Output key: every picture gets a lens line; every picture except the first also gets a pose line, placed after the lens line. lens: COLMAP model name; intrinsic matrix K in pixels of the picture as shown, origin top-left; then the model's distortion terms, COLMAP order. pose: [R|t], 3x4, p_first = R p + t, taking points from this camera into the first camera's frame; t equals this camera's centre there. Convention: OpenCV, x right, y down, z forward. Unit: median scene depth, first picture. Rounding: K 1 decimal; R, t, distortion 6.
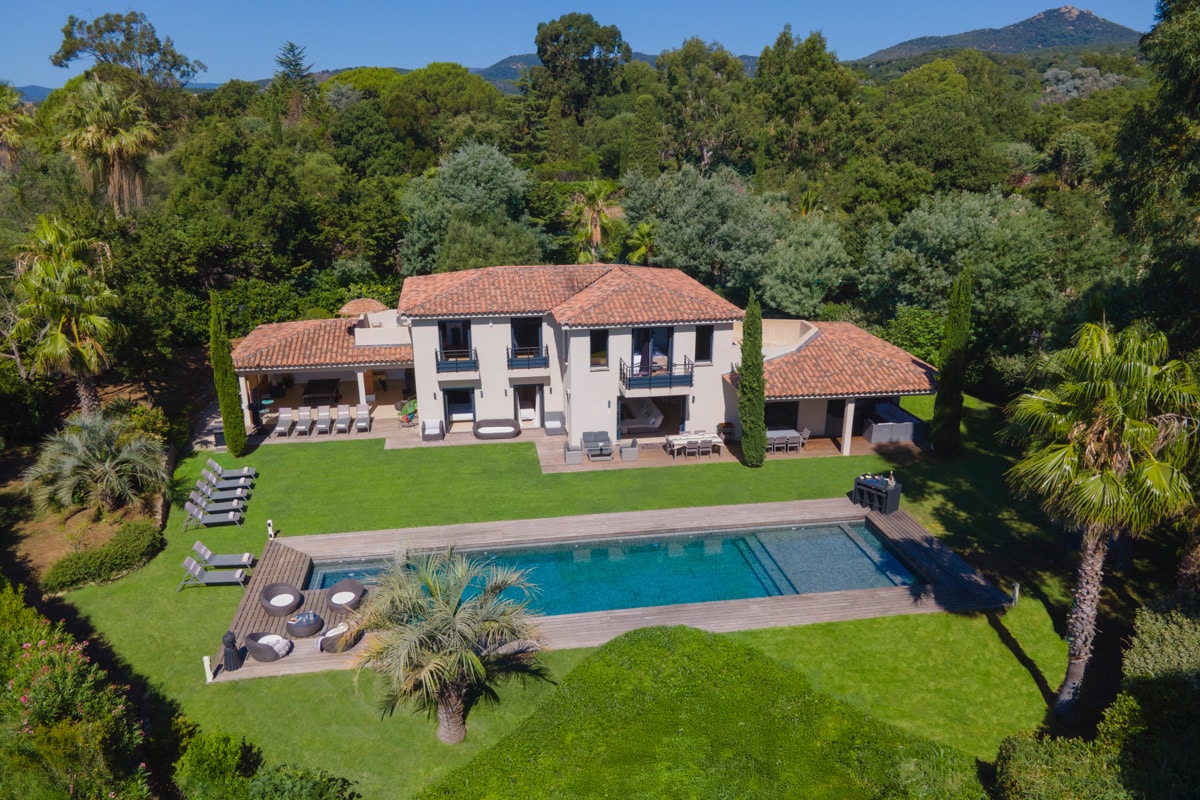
lens RADIAL K [[825.3, 0, 581.0], [0, 825.3, 403.9], [0, 0, 1]] dist [-0.001537, 0.059975]
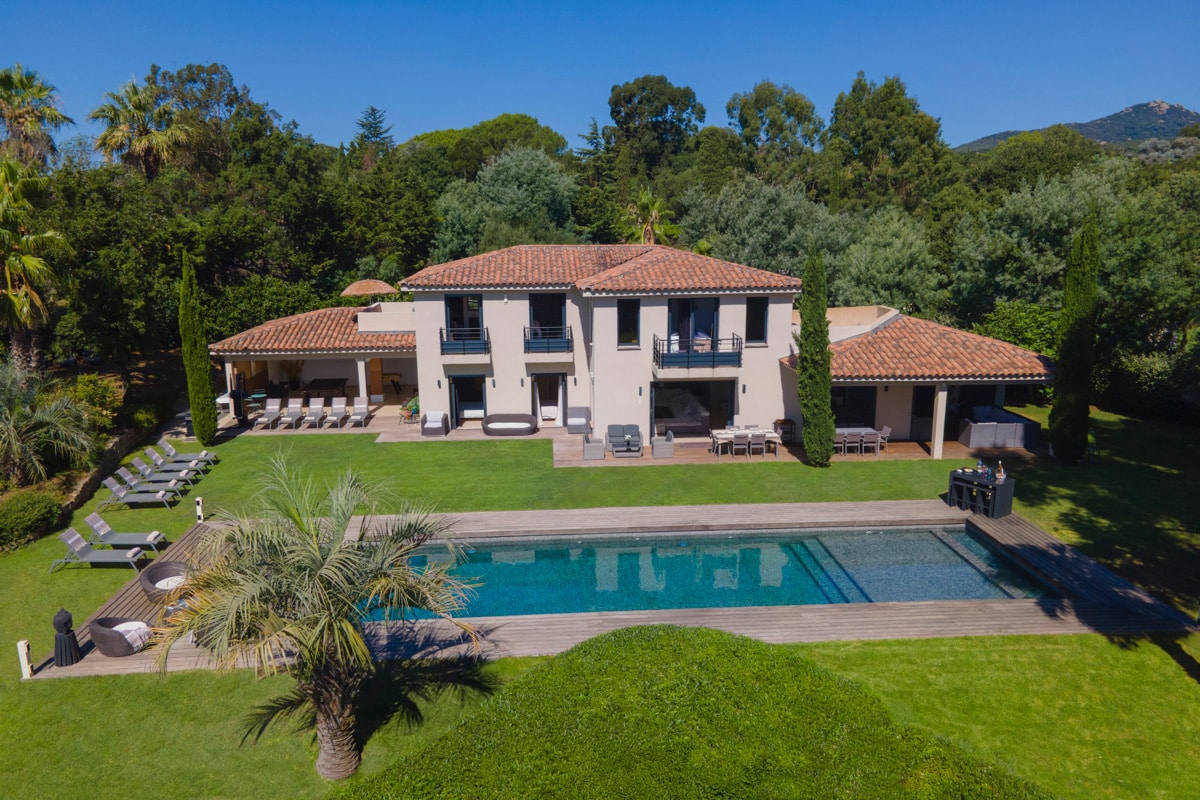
lens RADIAL K [[807.9, 0, 600.0], [0, 807.9, 400.0], [0, 0, 1]] dist [-0.004766, 0.064243]
pose [[0.996479, 0.016156, -0.082272, 0.057664], [-0.025715, 0.992858, -0.116500, 0.099776], [0.079802, 0.118206, 0.989777, 0.187598]]
